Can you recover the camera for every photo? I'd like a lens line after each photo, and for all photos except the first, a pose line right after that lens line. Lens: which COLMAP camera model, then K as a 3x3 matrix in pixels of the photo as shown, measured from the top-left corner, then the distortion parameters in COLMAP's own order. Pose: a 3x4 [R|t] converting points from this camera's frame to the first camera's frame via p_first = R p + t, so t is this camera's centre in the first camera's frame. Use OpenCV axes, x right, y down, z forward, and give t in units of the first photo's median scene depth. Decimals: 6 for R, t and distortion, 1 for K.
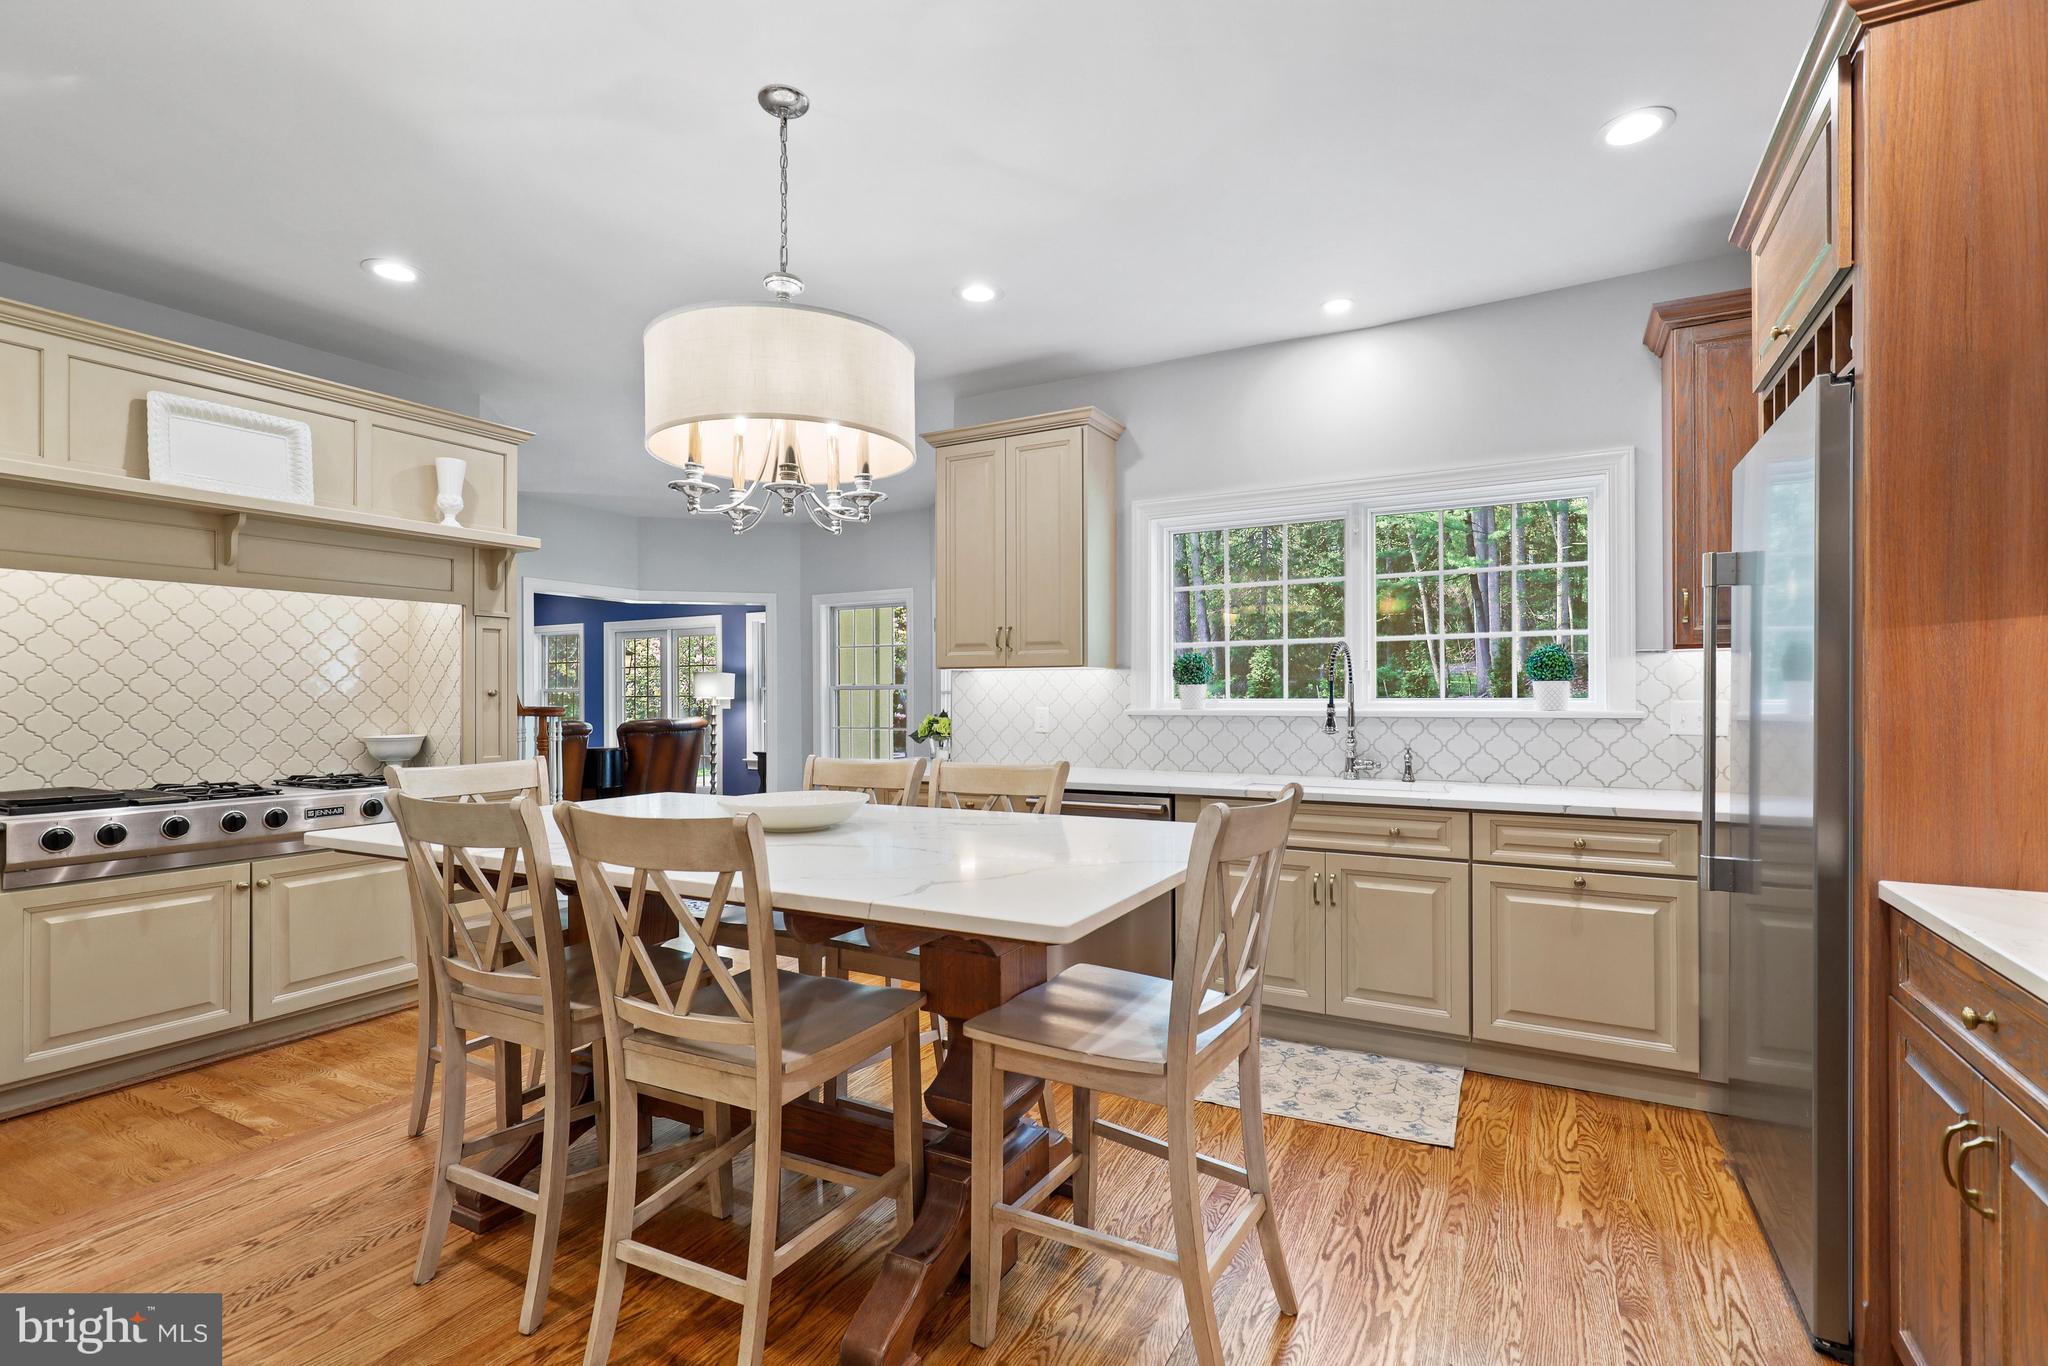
lens RADIAL K [[933.1, 0, 1042.3], [0, 933.1, 691.5], [0, 0, 1]] dist [0.001942, 0.000788]
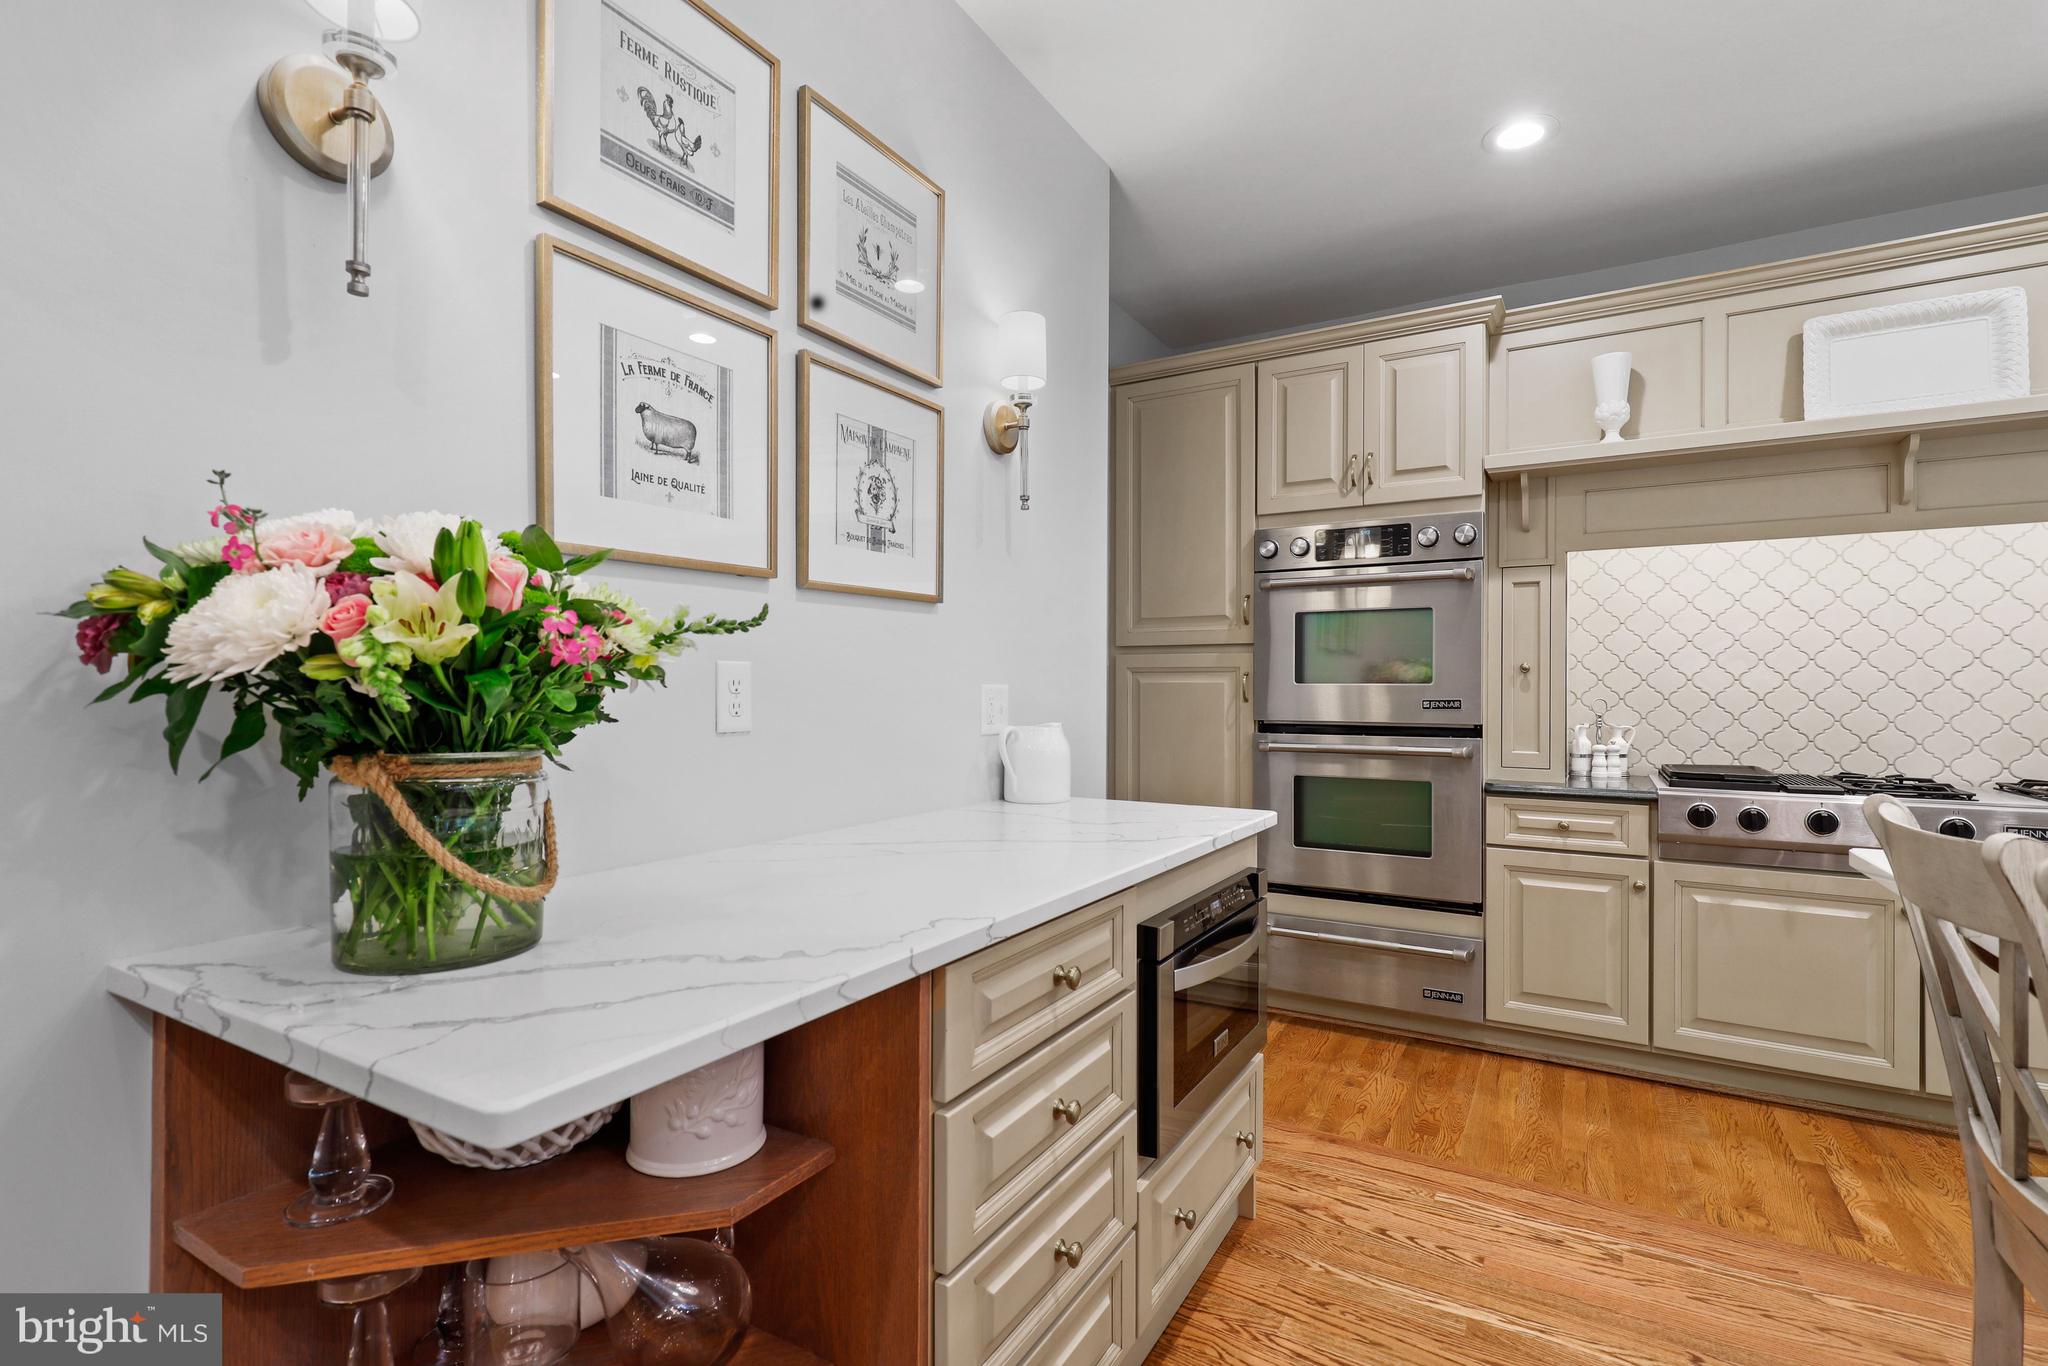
lens RADIAL K [[942.5, 0, 1021.4], [0, 942.5, 688.5], [0, 0, 1]] dist [-0.005651, 0.000257]
pose [[-0.046351, -0.000493, -0.998925, -0.041732], [0.000409, 1.000000, -0.000513, 0.023037], [0.998925, -0.000432, -0.046351, 0.301370]]
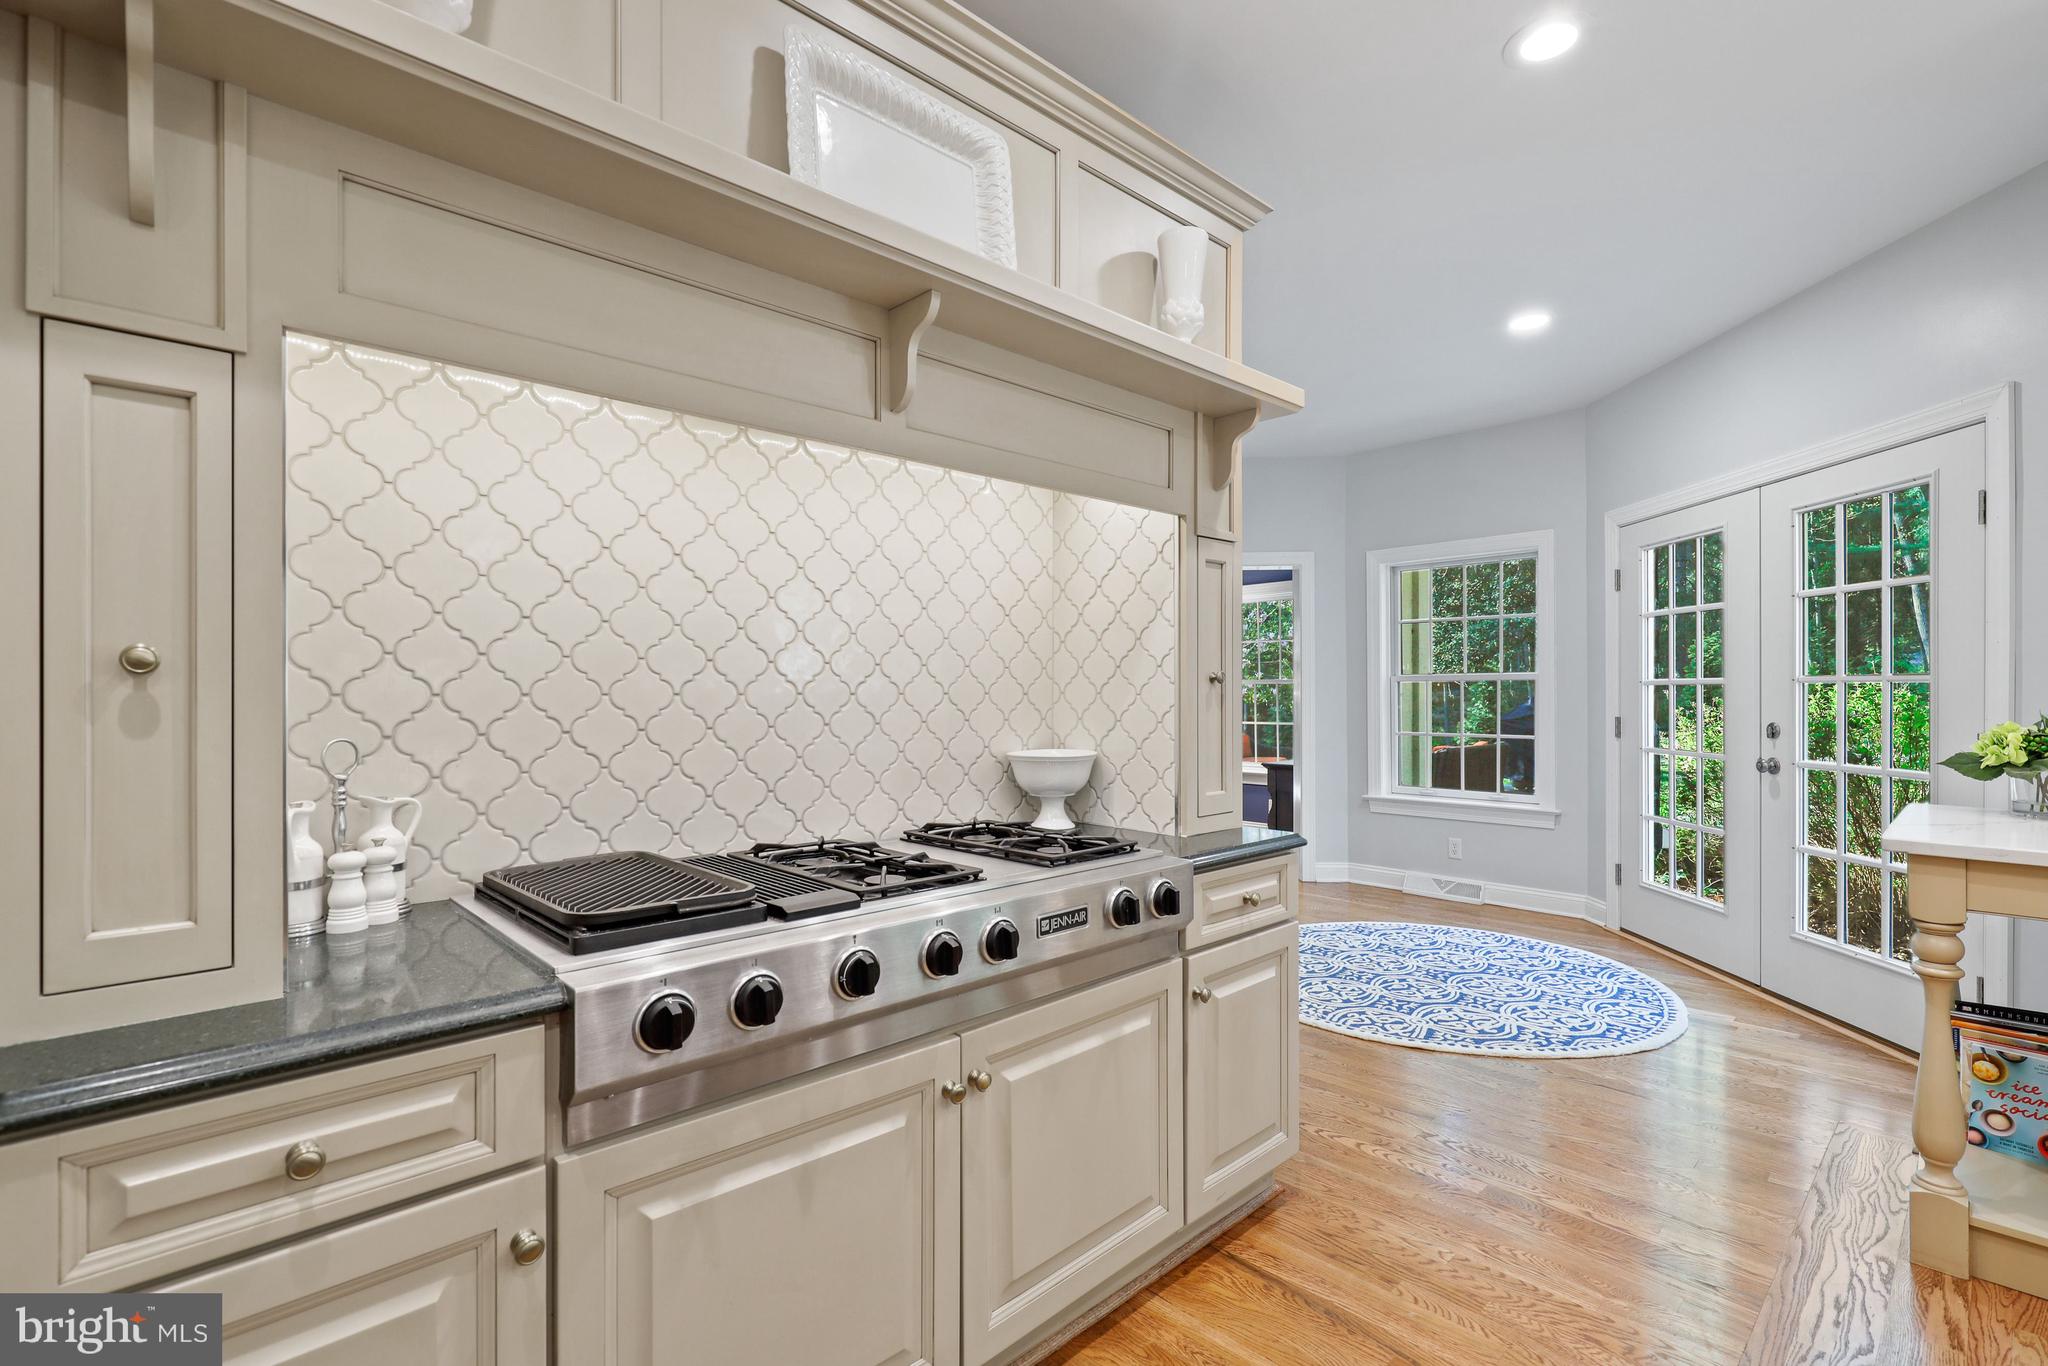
lens RADIAL K [[933.1, 0, 1042.3], [0, 933.1, 691.5], [0, 0, 1]] dist [0.001942, 0.000788]
pose [[0.952294, -0.002063, -0.305176, -0.679623], [0.002561, 0.999996, 0.001231, 0.011846], [0.305172, -0.001954, 0.952295, 0.583038]]
